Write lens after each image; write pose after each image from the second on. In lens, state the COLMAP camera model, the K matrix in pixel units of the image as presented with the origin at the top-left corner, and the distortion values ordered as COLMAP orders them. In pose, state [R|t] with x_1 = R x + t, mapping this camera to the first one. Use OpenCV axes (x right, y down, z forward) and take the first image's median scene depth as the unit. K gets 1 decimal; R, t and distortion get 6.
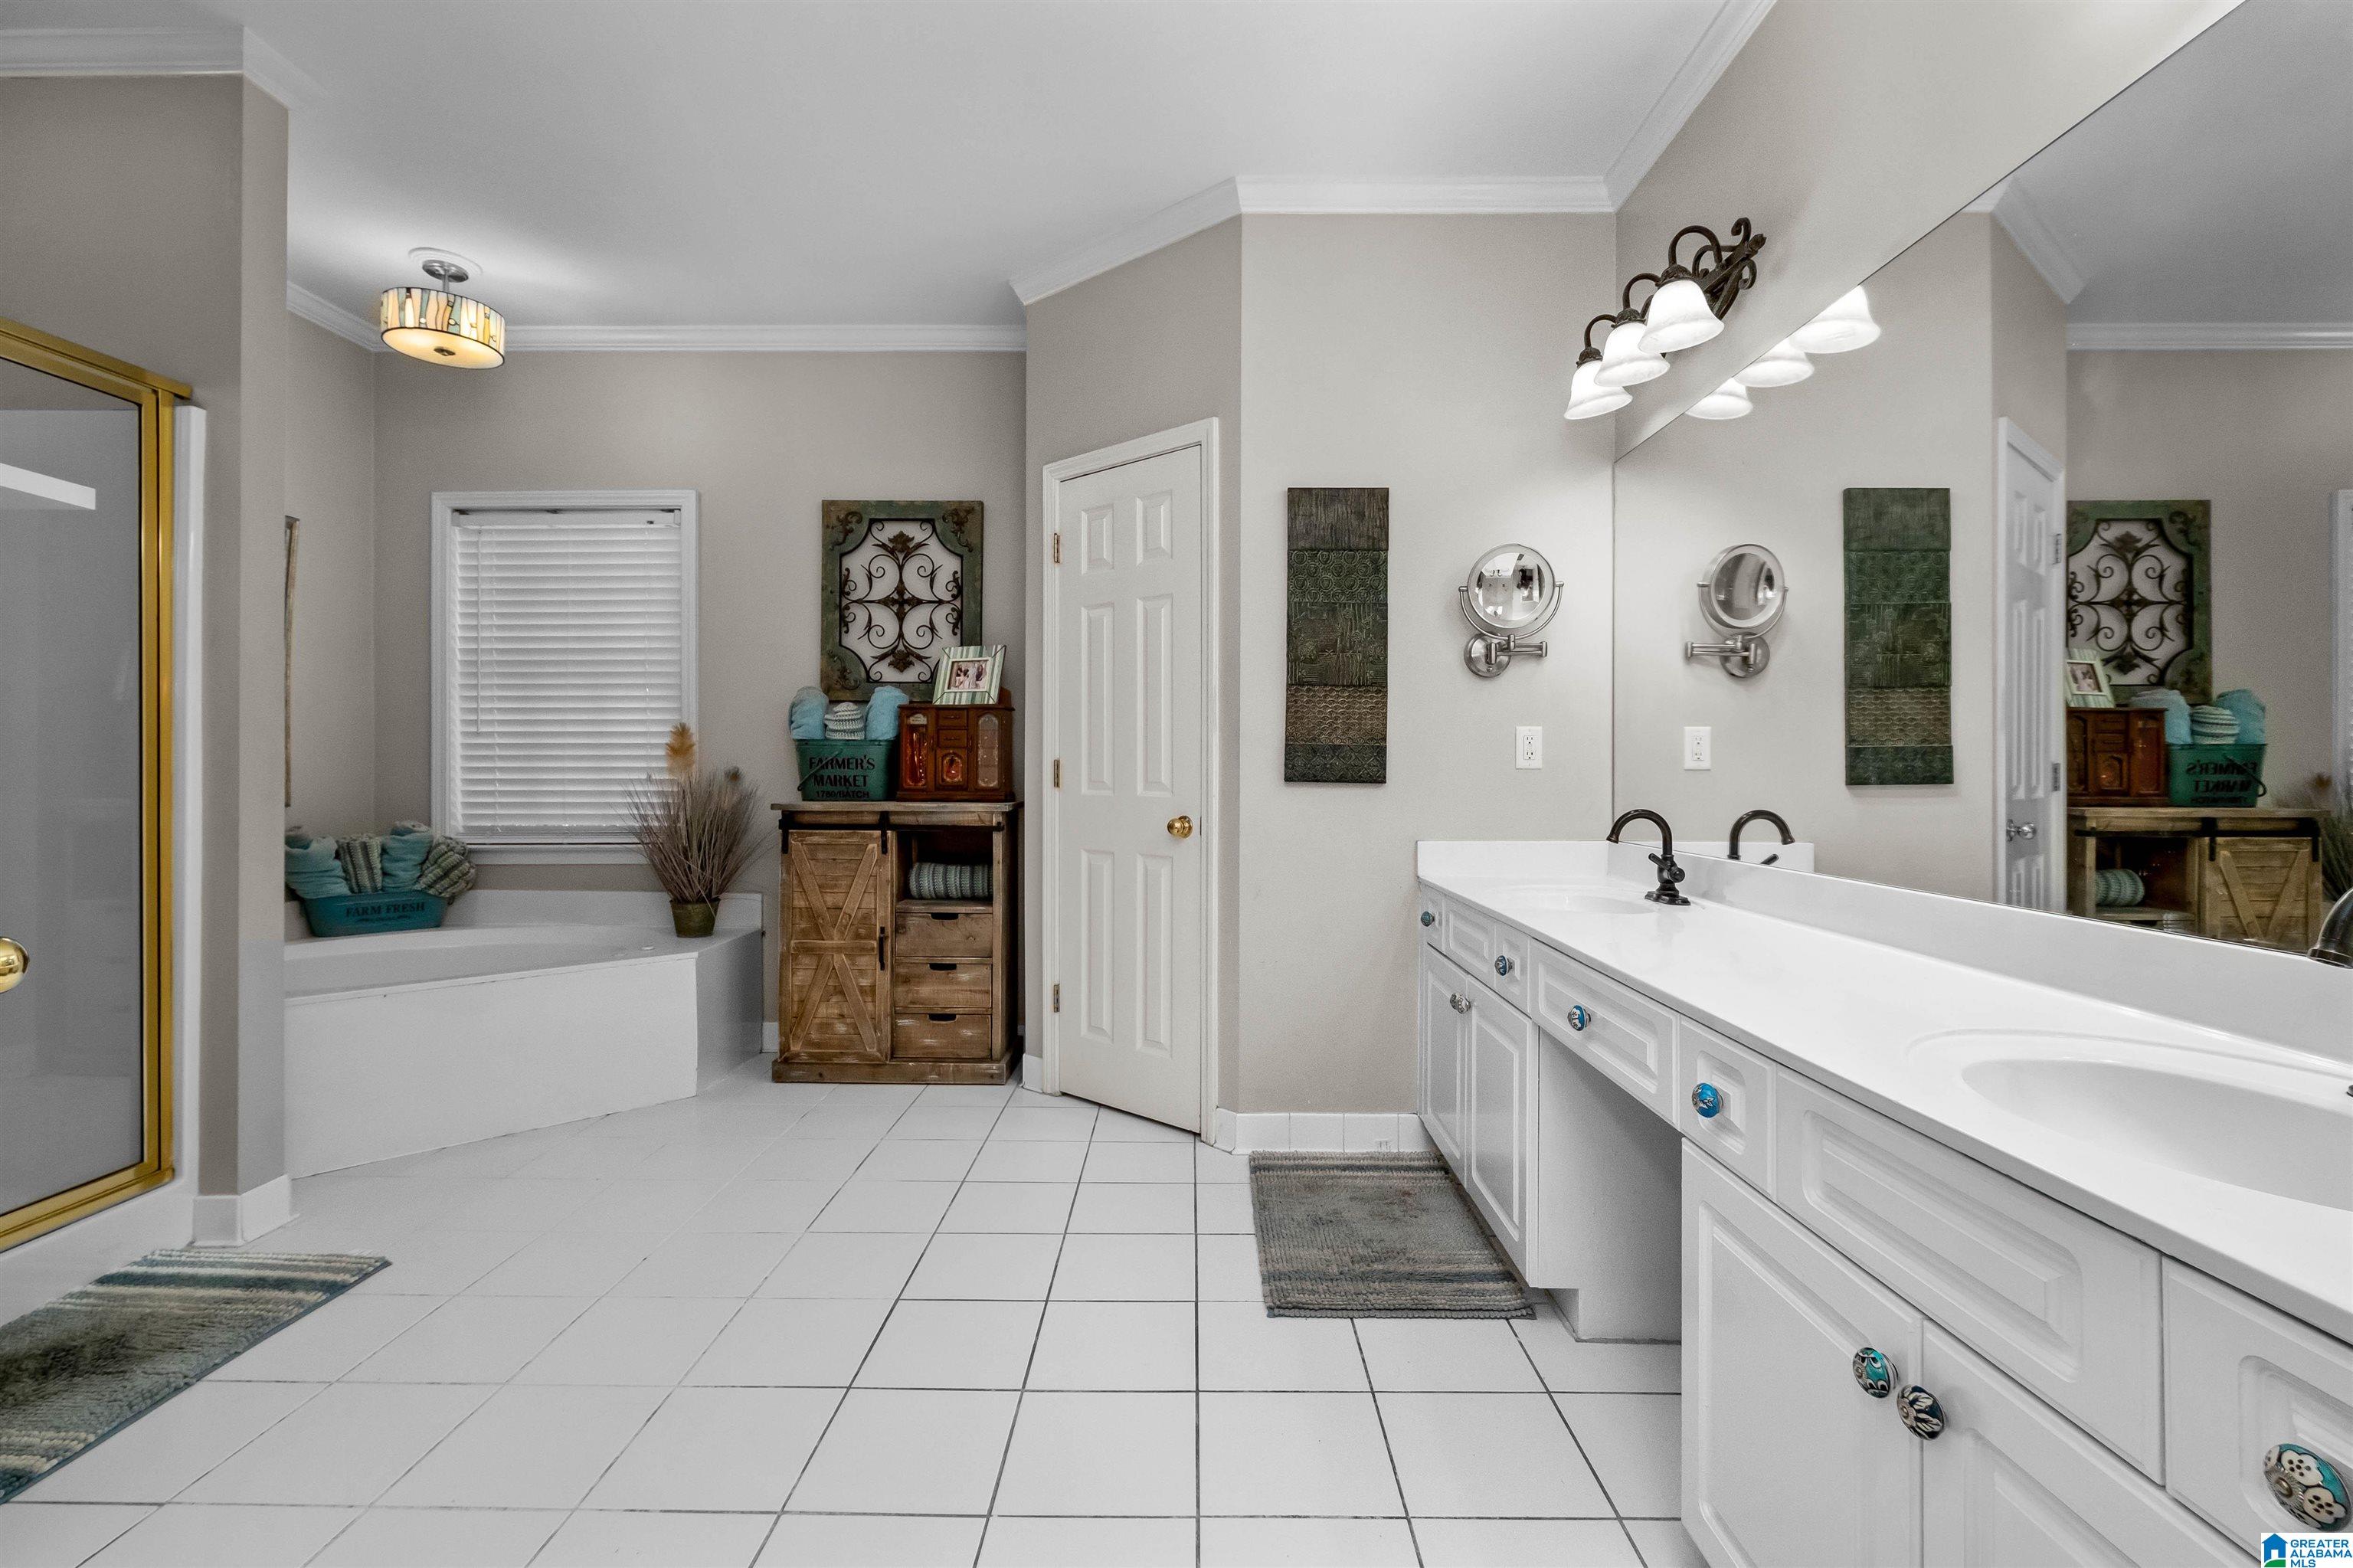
lens RADIAL K [[1086.7, 0, 1153.7], [0, 1086.7, 768.1], [0, 0, 1]] dist [-0.000533, -0.000275]
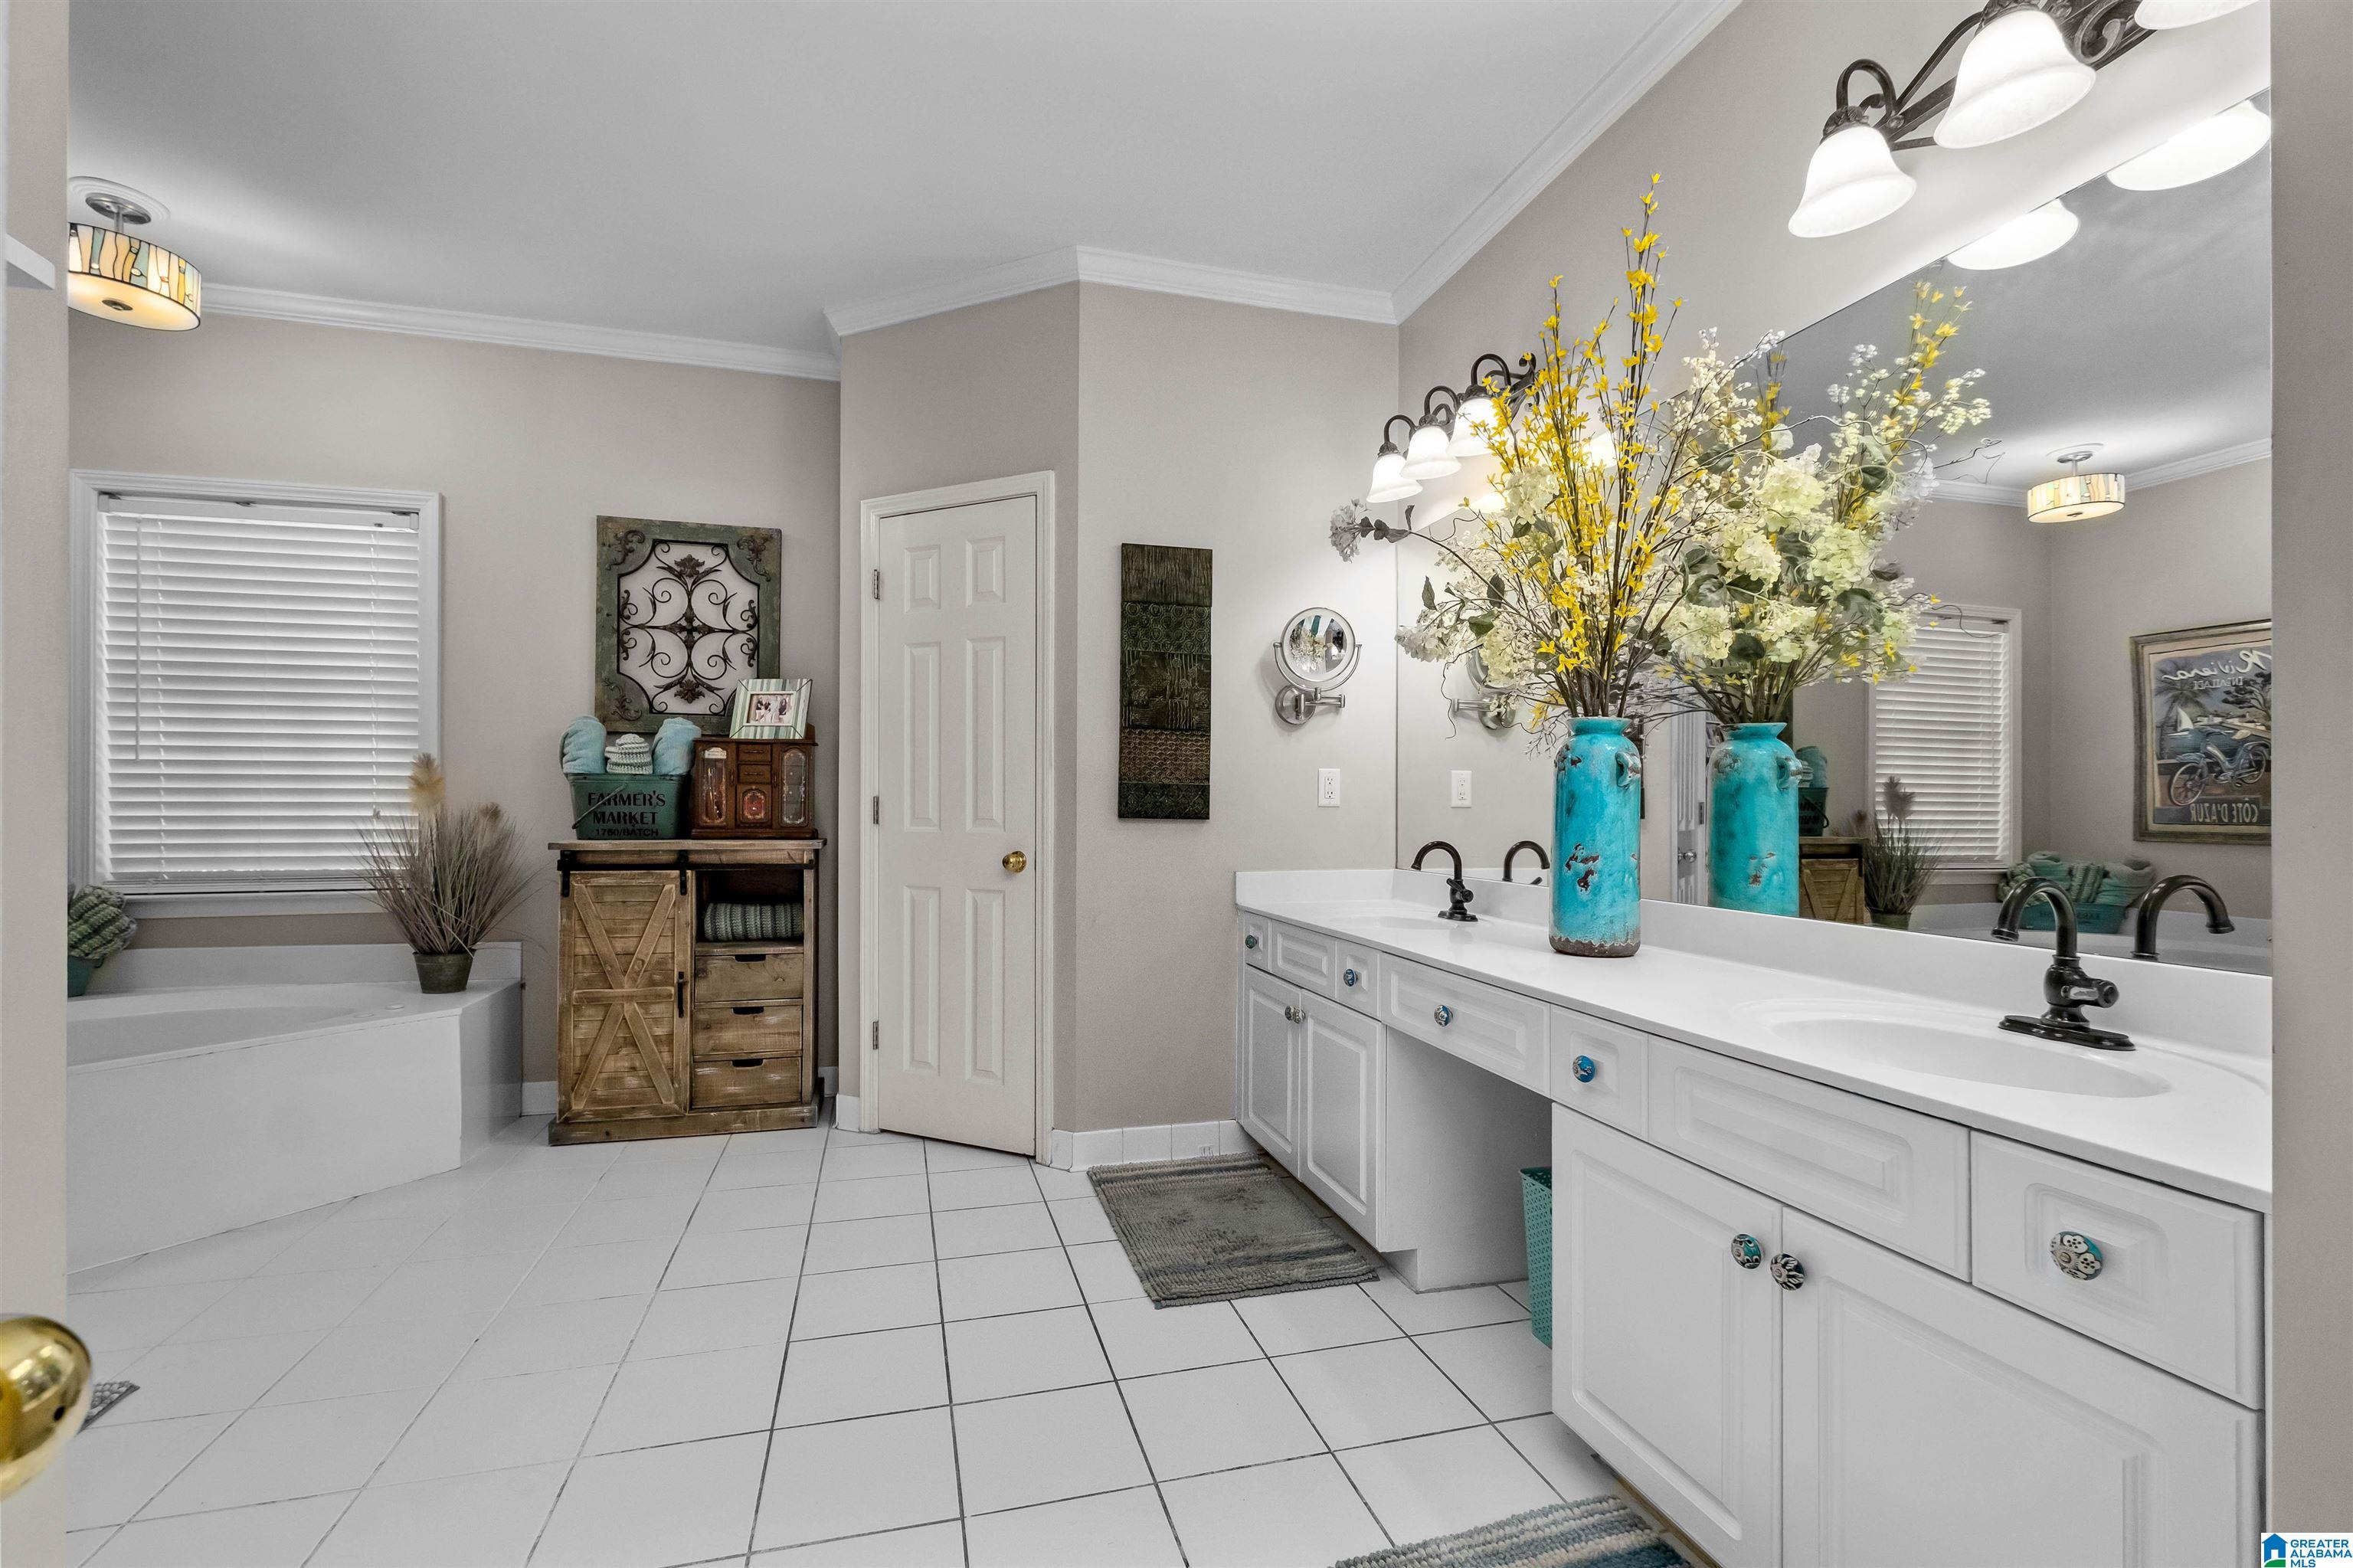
lens RADIAL K [[1086.7, 0, 1156.0], [0, 1086.7, 802.0], [0, 0, 1]] dist [-0.000533, -0.000275]
pose [[0.958740, 0.002400, 0.284275, -0.143941], [-0.001956, 0.999996, -0.001845, -0.001208], [-0.284278, 0.001212, 0.958741, -0.032305]]
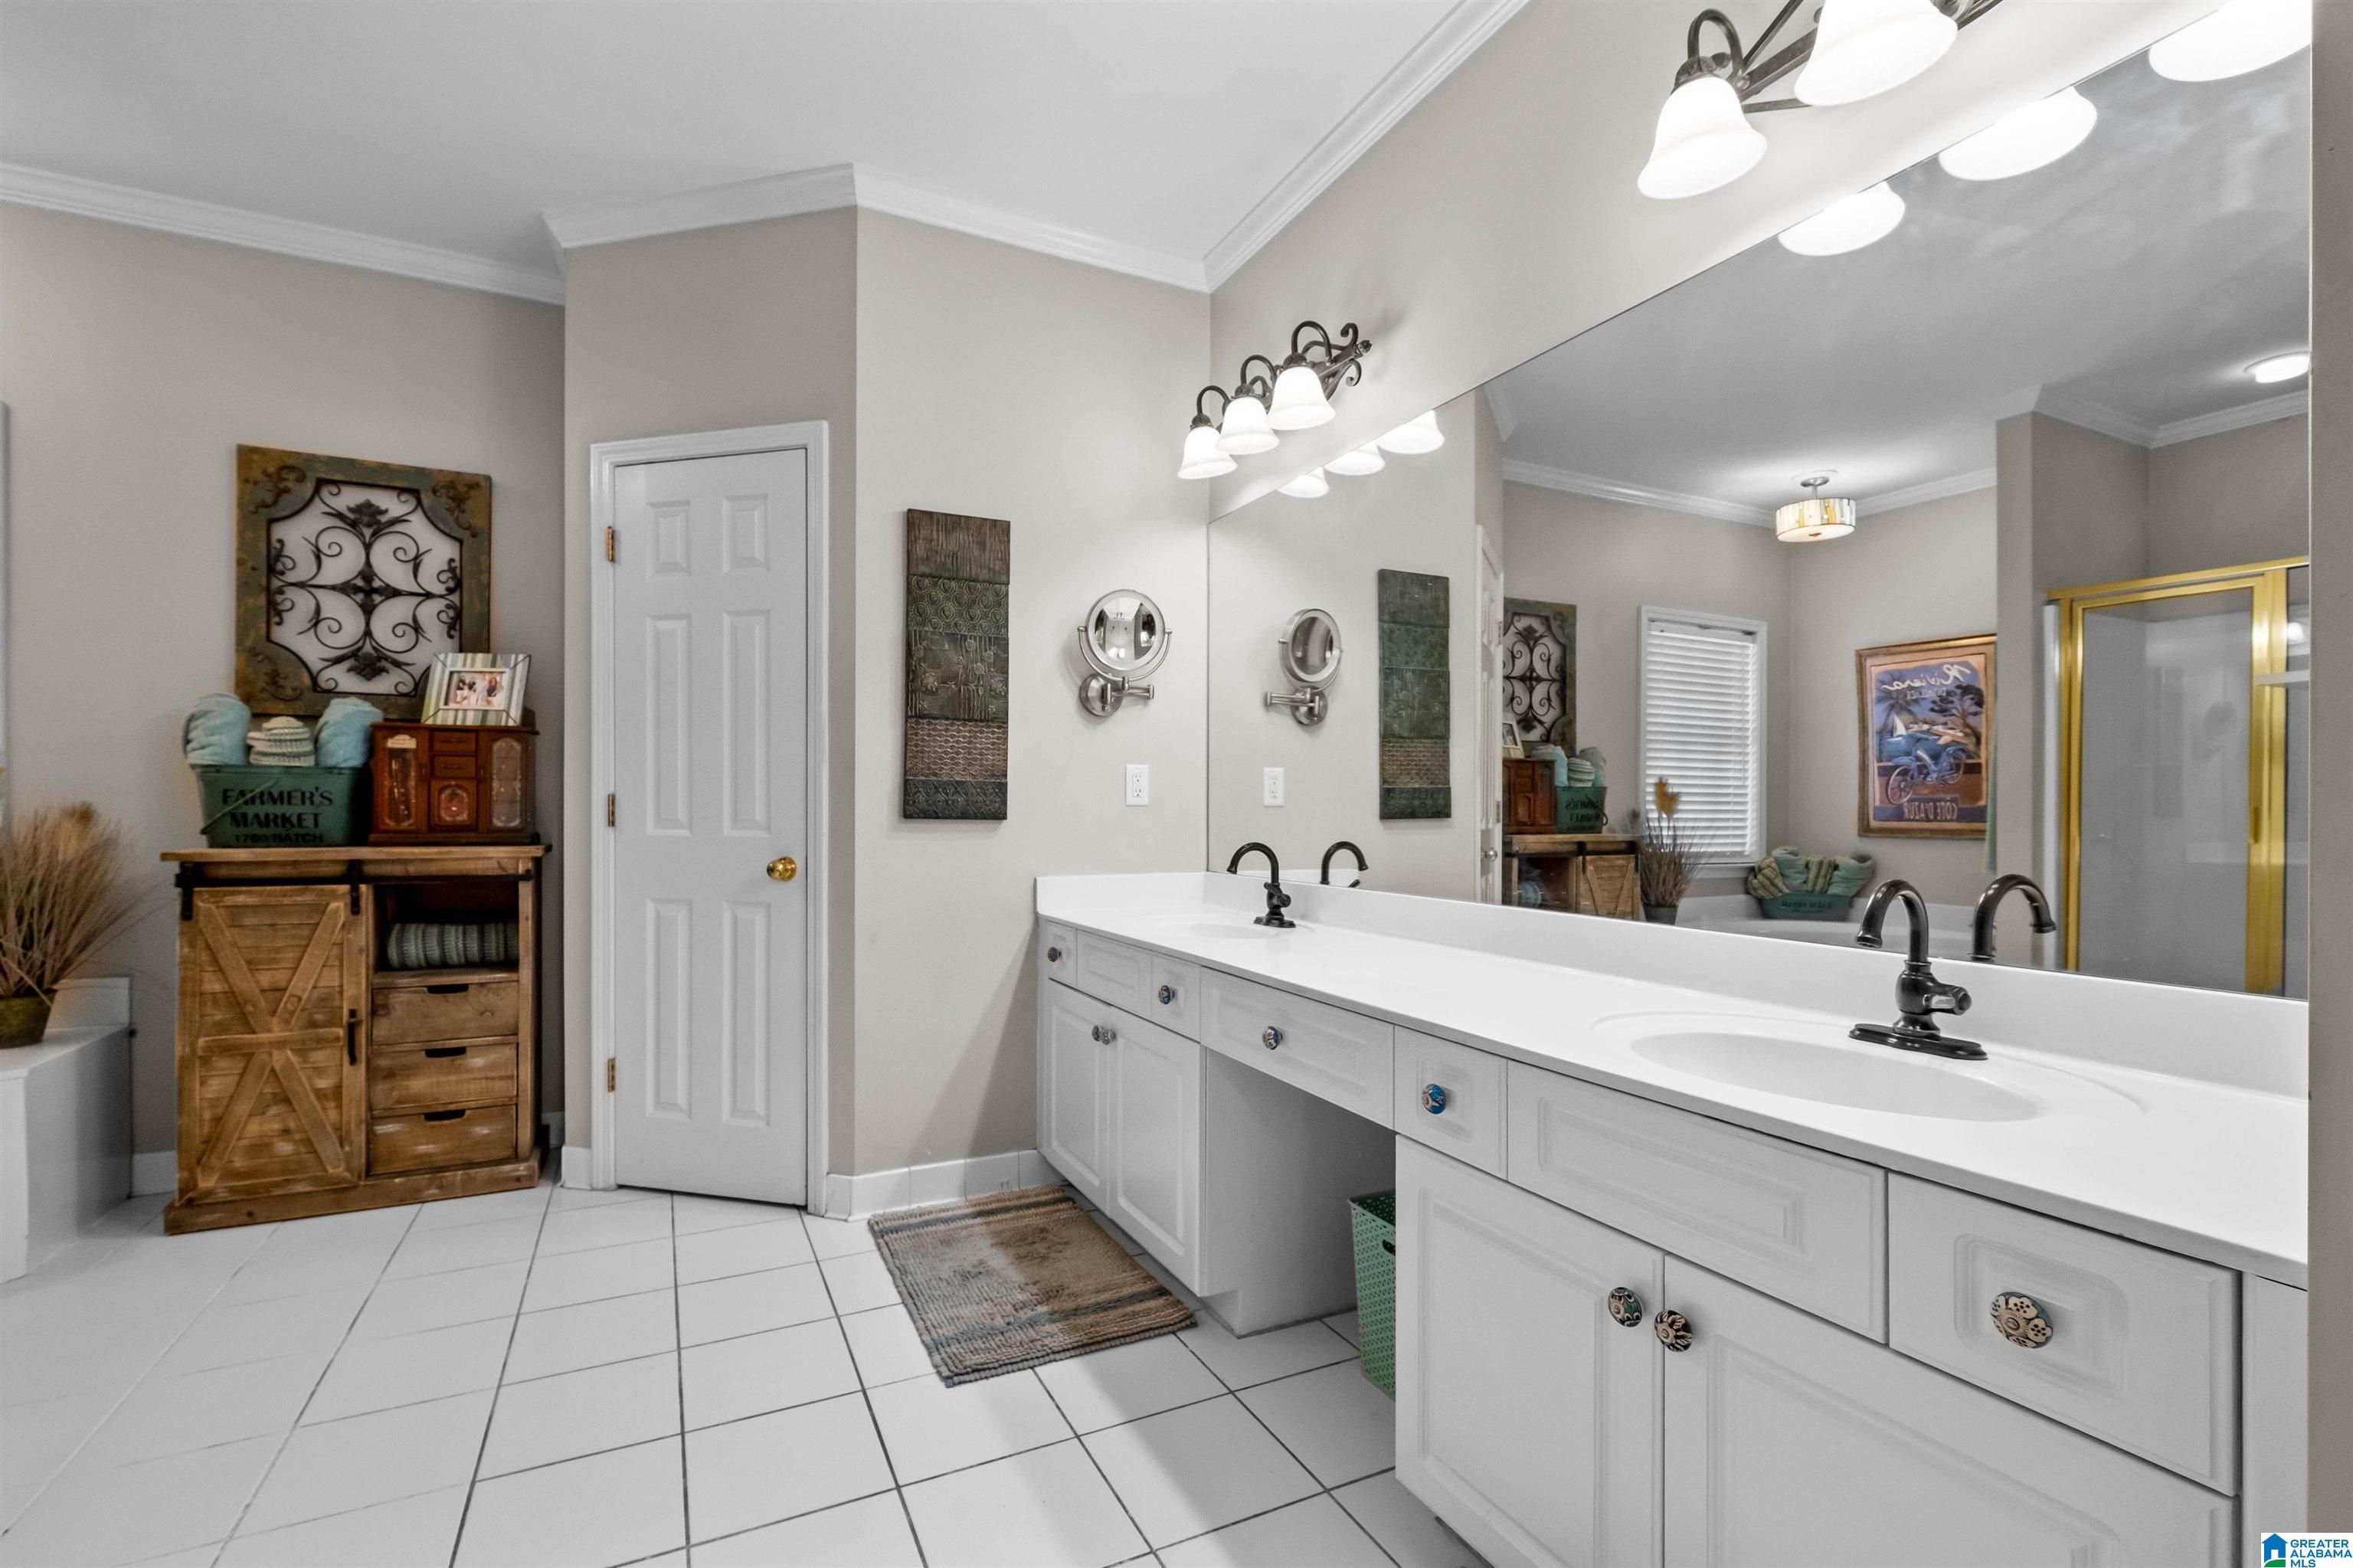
lens RADIAL K [[1086.7, 0, 1165.6], [0, 1086.7, 808.0], [0, 0, 1]] dist [-0.000533, -0.000275]
pose [[0.884507, -0.000494, 0.466526, -0.116288], [-0.001455, 0.999992, 0.003817, -0.000771], [-0.466524, -0.004055, 0.884499, 0.056276]]
